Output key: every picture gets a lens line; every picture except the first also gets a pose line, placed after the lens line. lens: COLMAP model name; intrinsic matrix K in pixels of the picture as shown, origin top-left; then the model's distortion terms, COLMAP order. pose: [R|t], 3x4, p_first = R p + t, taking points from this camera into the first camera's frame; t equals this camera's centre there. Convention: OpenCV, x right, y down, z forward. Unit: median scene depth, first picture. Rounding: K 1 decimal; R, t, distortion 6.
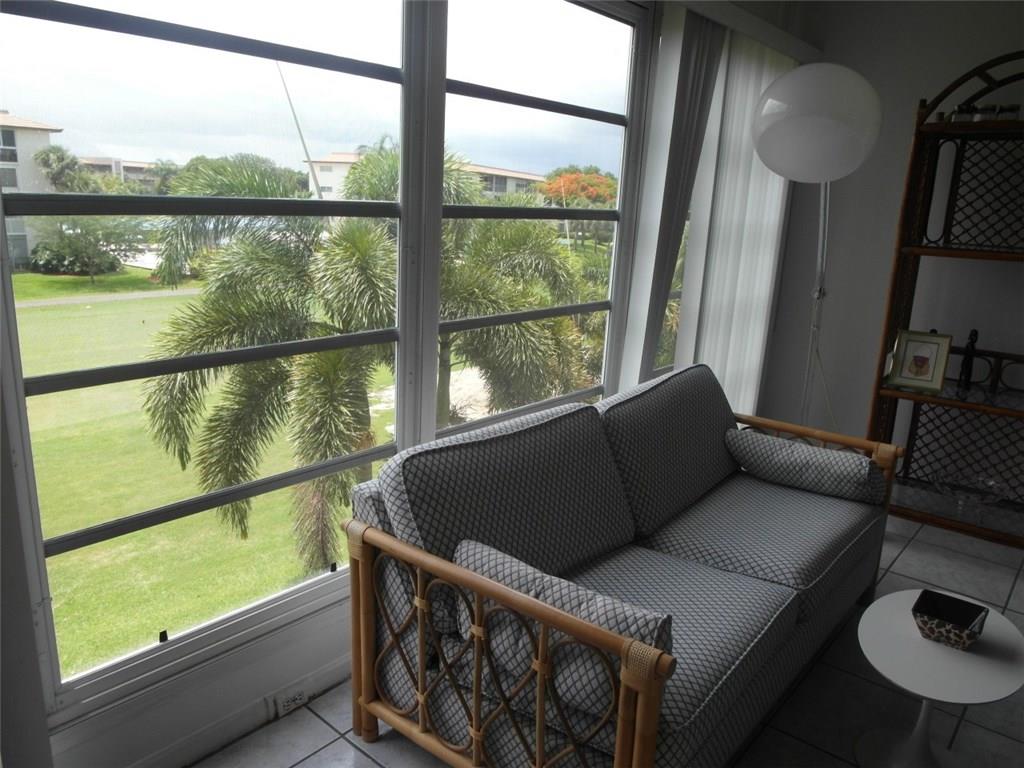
lens RADIAL K [[742.3, 0, 507.6], [0, 742.3, 387.2], [0, 0, 1]] dist [-0.036993, 0.011274]
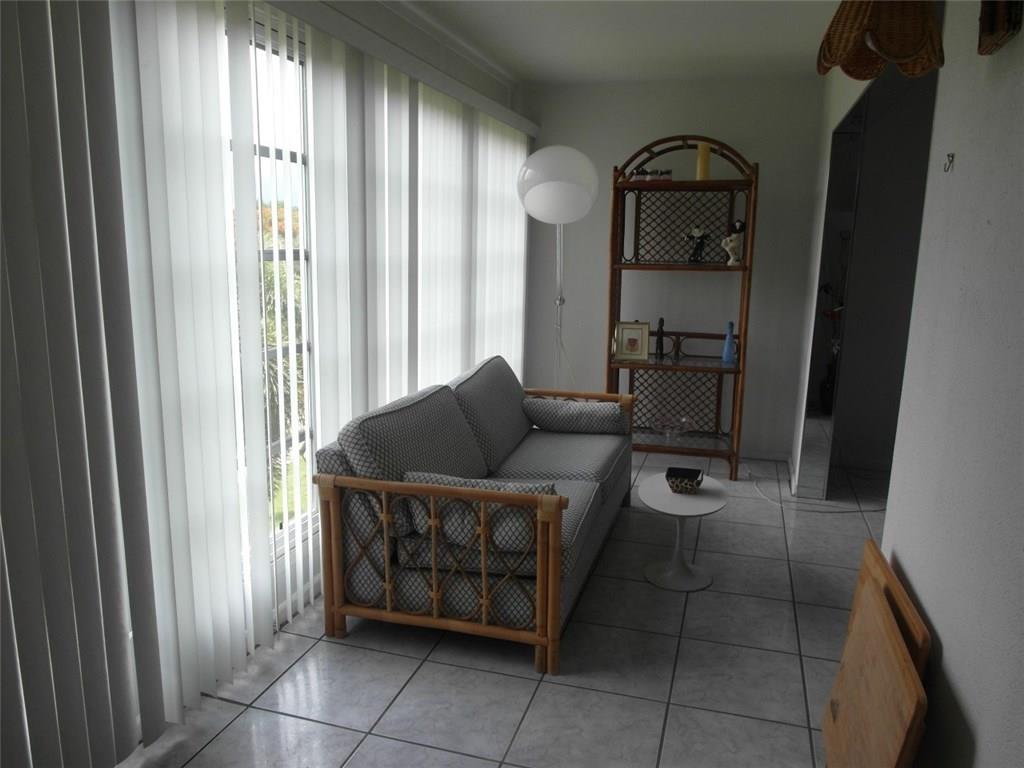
lens RADIAL K [[742.3, 0, 507.6], [0, 742.3, 387.2], [0, 0, 1]] dist [-0.036993, 0.011274]
pose [[0.918204, -0.105618, 0.381768, -0.255672], [0.121298, 0.992468, -0.017166, 0.052939], [-0.377079, 0.062069, 0.924099, -0.280744]]
